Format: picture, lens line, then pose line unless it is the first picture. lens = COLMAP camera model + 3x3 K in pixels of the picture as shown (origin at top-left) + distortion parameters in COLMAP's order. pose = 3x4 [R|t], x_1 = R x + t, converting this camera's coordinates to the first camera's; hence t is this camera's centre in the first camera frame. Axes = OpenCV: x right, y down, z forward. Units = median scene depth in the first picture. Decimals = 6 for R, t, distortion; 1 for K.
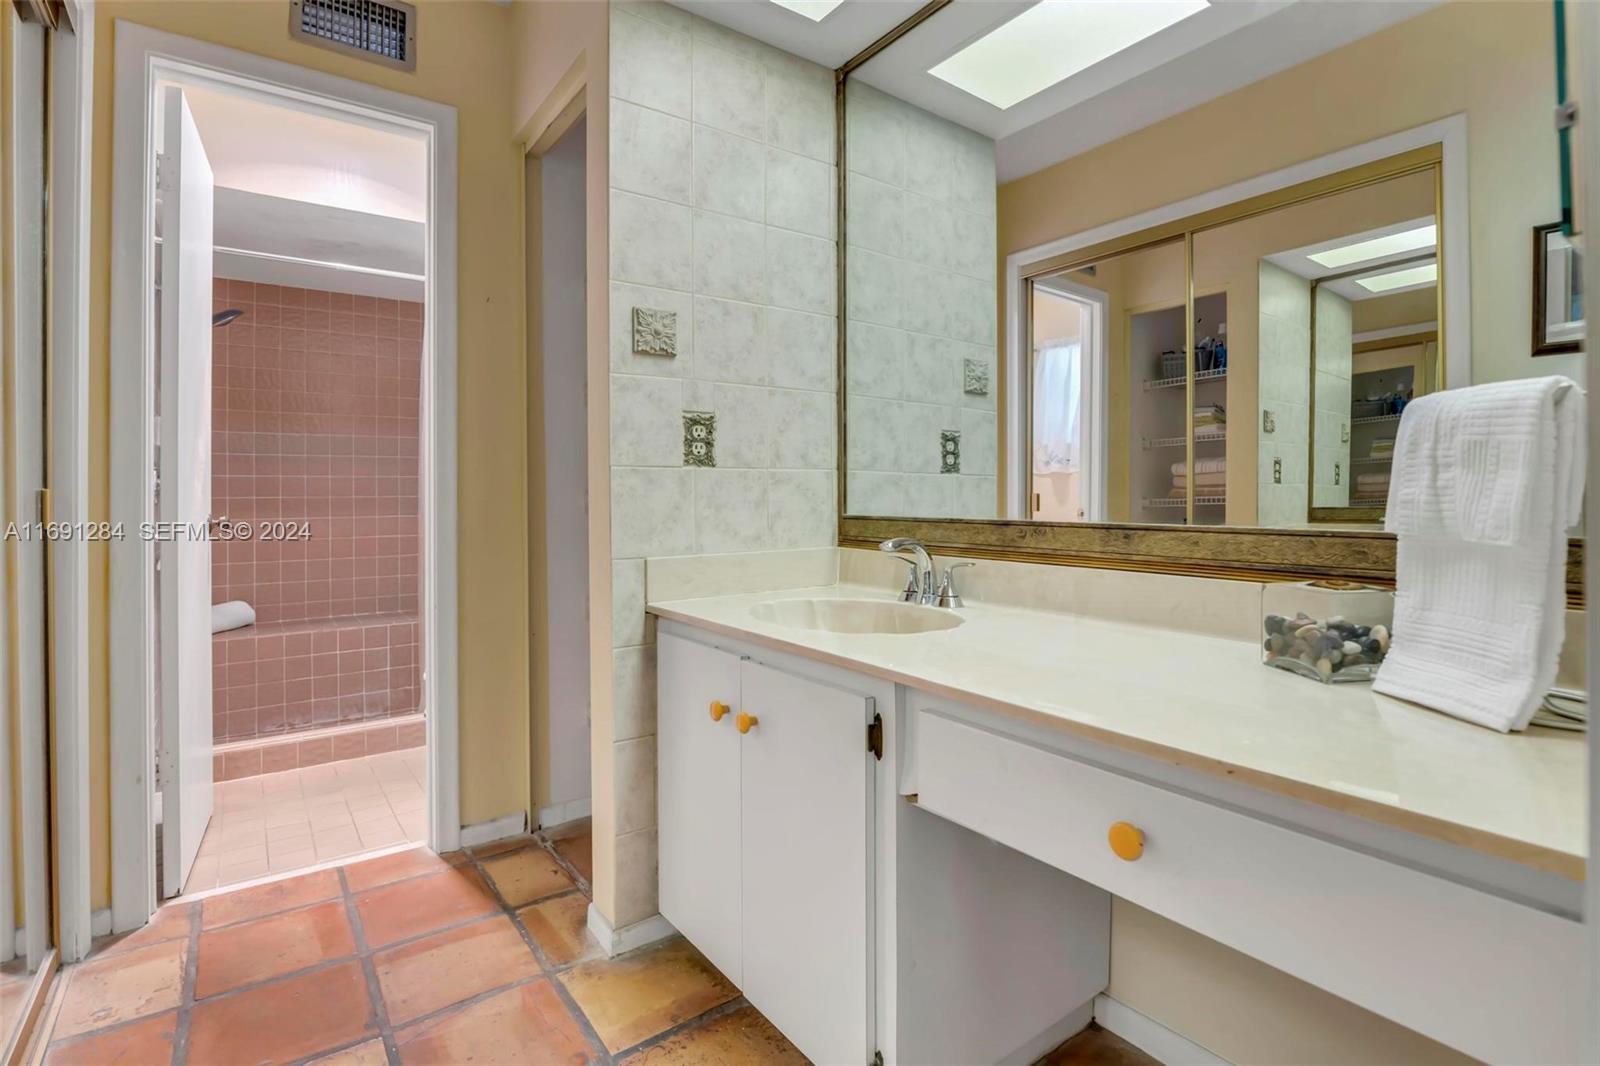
lens RADIAL K [[763.9, 0, 800.5], [0, 763.9, 498.6], [0, 0, 1]] dist [-0.022215, 0.005645]
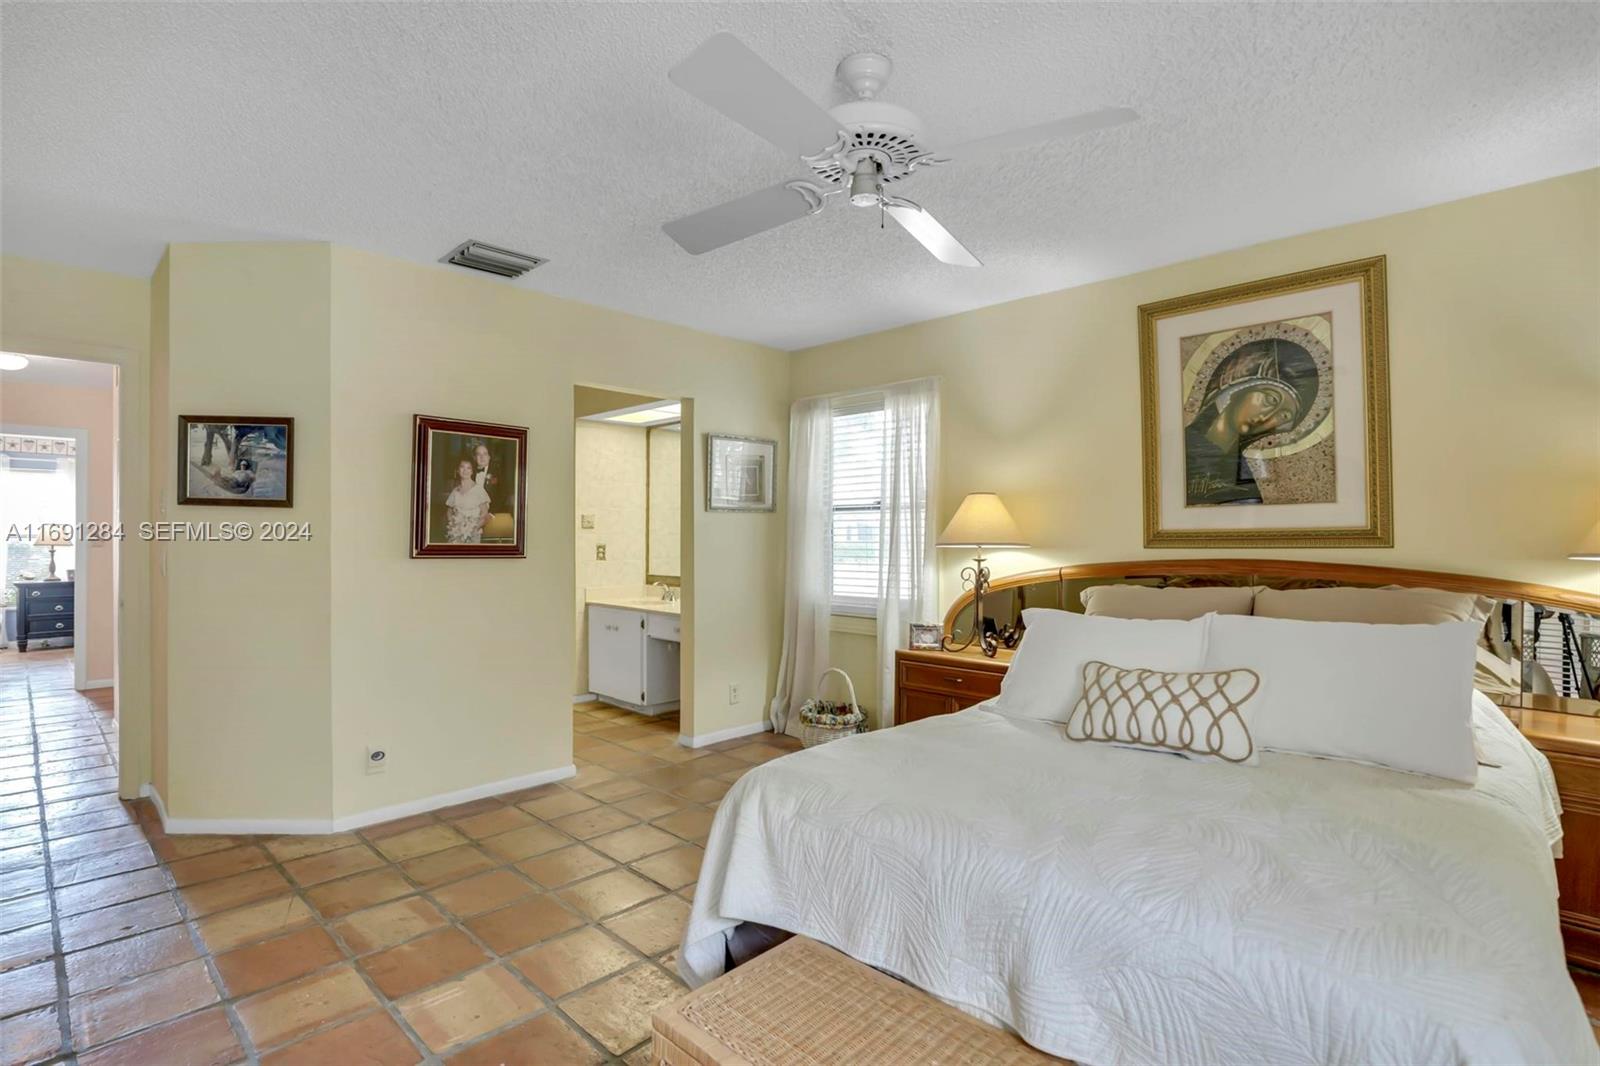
lens RADIAL K [[763.9, 0, 793.5], [0, 763.9, 541.1], [0, 0, 1]] dist [-0.022215, 0.005645]
pose [[0.988986, 0.003178, 0.147974, 0.206747], [-0.002582, 0.999988, -0.004215, -0.115339], [-0.147985, 0.003787, 0.988982, -2.429264]]
